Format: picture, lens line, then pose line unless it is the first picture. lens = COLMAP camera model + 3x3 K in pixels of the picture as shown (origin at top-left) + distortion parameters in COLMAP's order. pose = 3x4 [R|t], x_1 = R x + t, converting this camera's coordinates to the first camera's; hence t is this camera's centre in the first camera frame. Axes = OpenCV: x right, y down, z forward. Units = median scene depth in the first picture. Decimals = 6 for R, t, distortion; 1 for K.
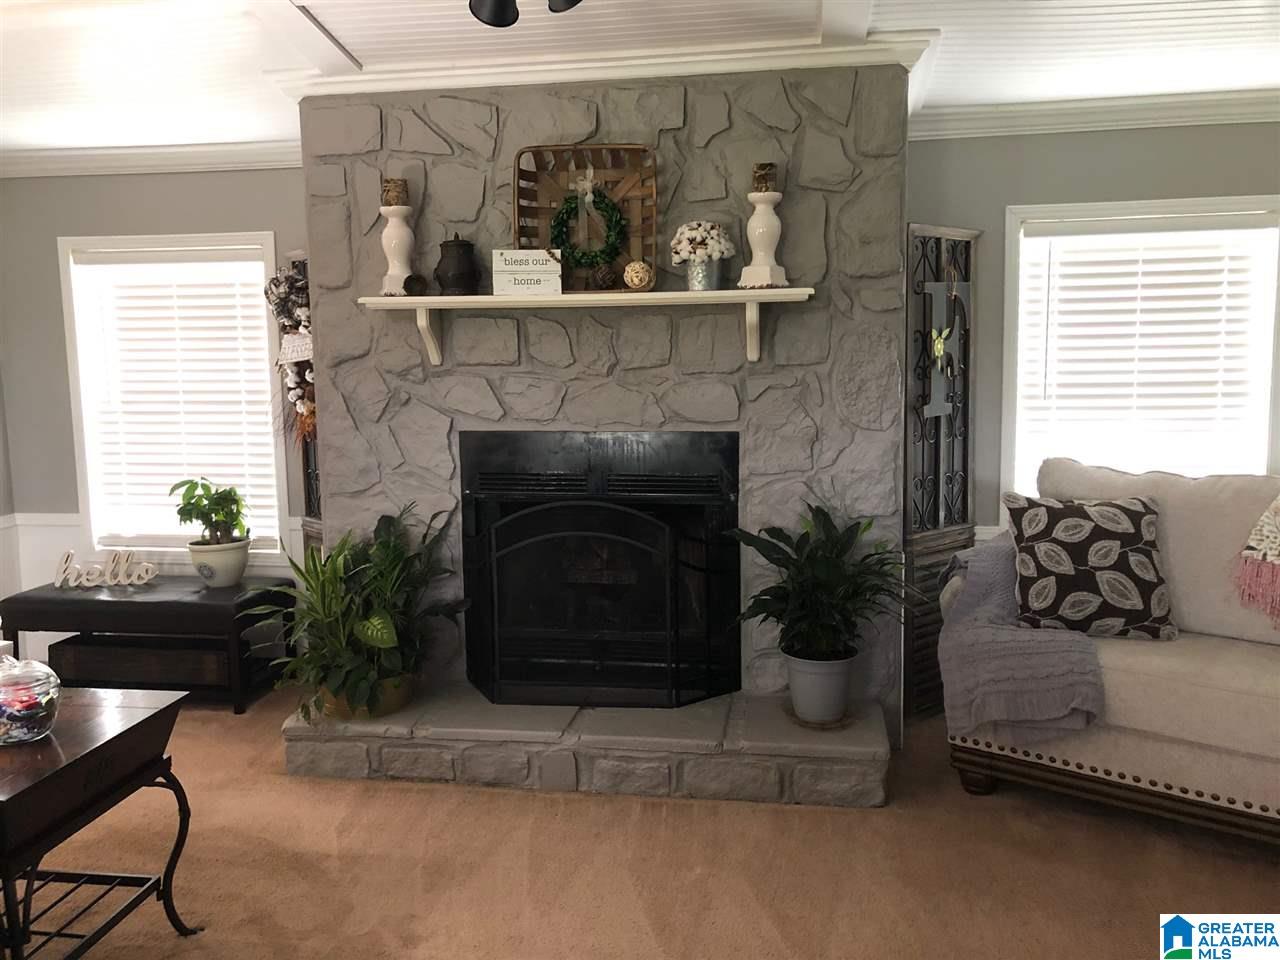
lens RADIAL K [[1035.8, 0, 636.3], [0, 1035.8, 474.8], [0, 0, 1]] dist [0.020340, -0.011859]
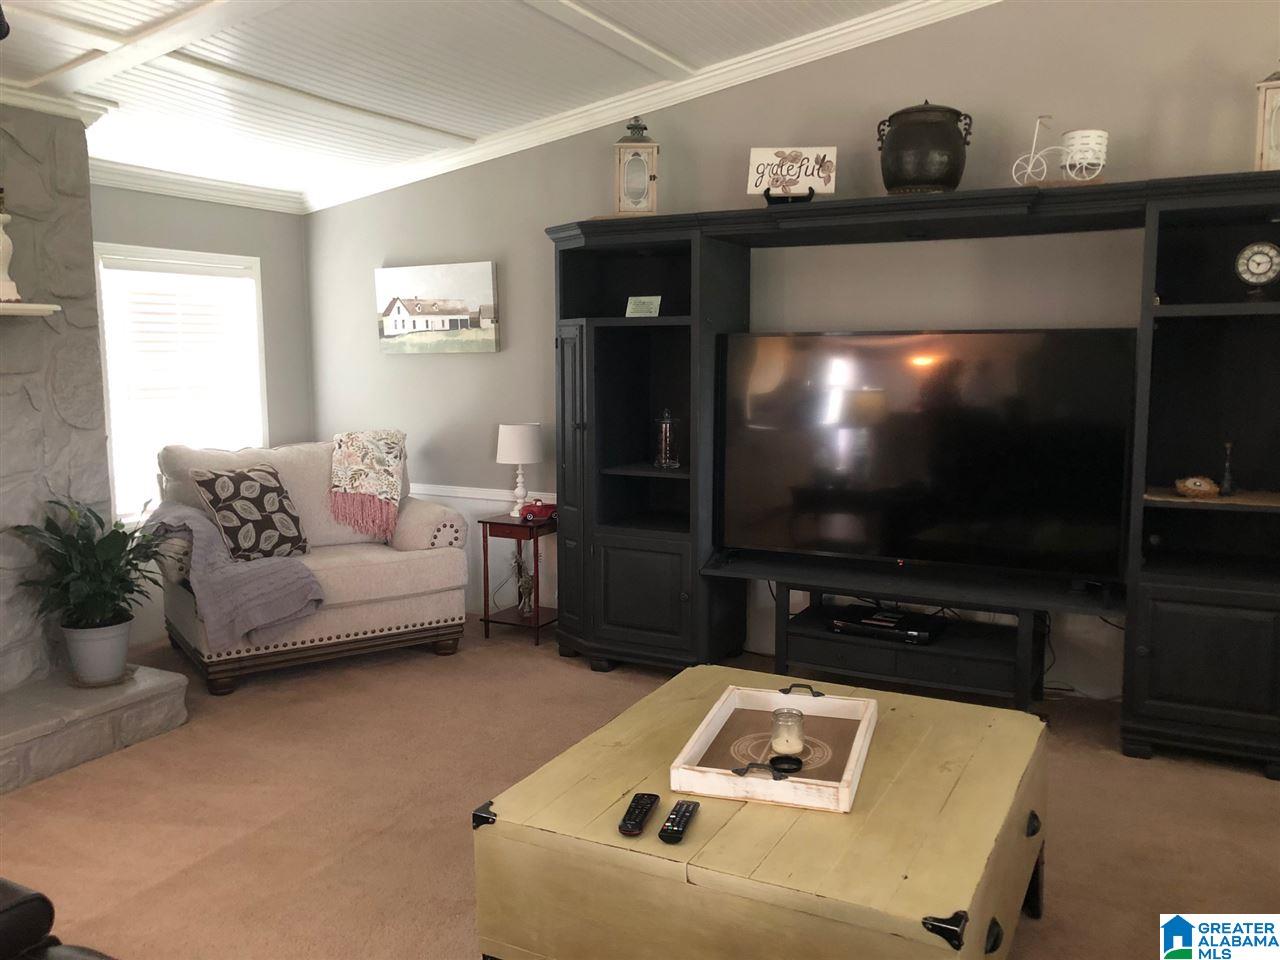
lens RADIAL K [[1035.8, 0, 636.3], [0, 1035.8, 474.8], [0, 0, 1]] dist [0.020340, -0.011859]
pose [[0.321830, -0.101145, 0.941379, -0.674003], [0.112656, 0.991305, 0.067996, -0.002657], [-0.940071, 0.084169, 0.330426, 0.040657]]
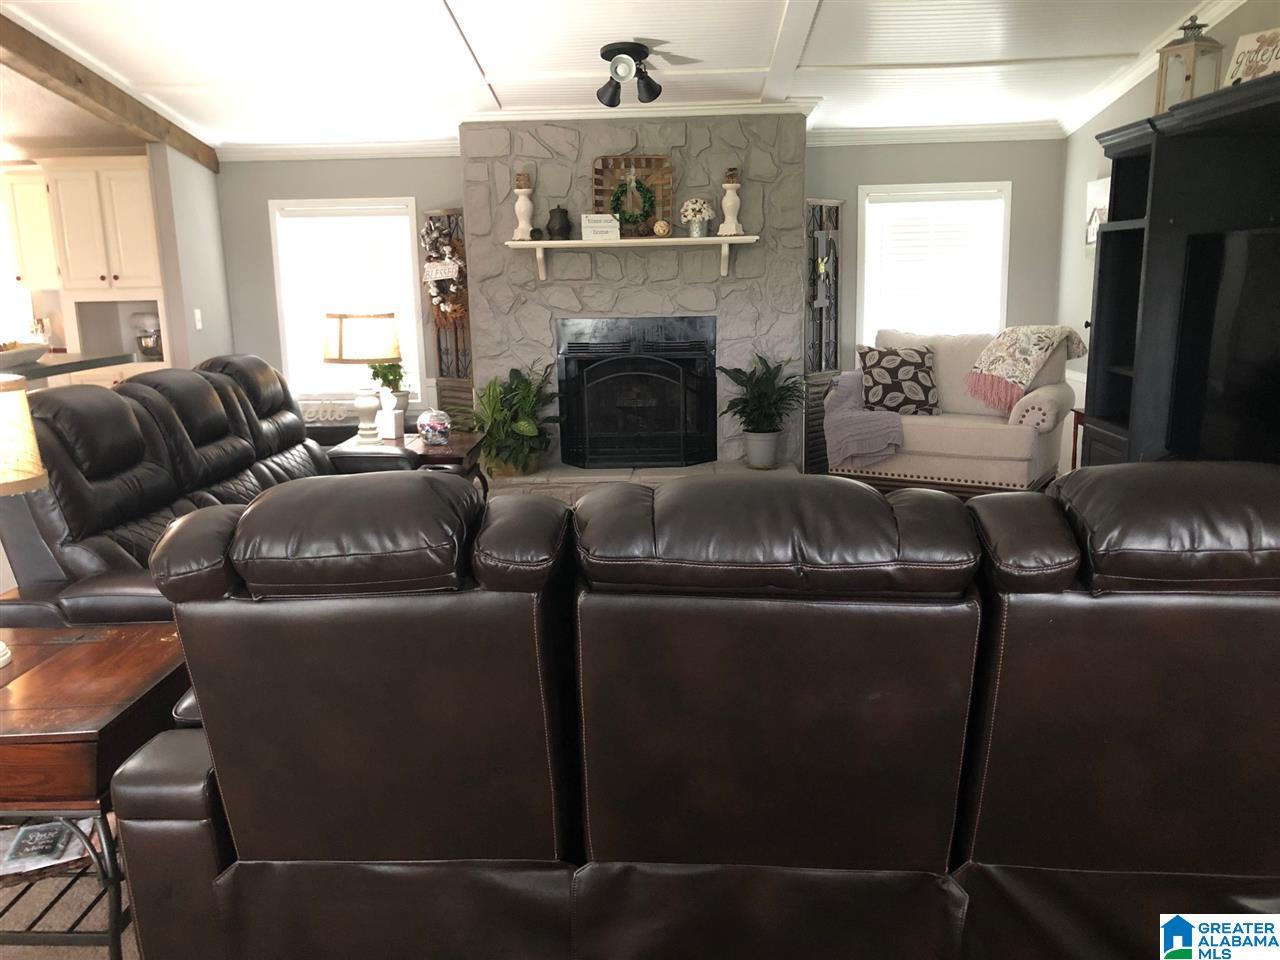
lens RADIAL K [[1006.6, 0, 640.1], [0, 1006.6, 472.6], [0, 0, 1]] dist [0.066037, -0.131410]
pose [[0.992339, -0.031267, 0.119522, -0.258856], [0.022577, 0.997049, 0.073374, 0.102207], [-0.121464, -0.070113, 0.990116, -0.771426]]
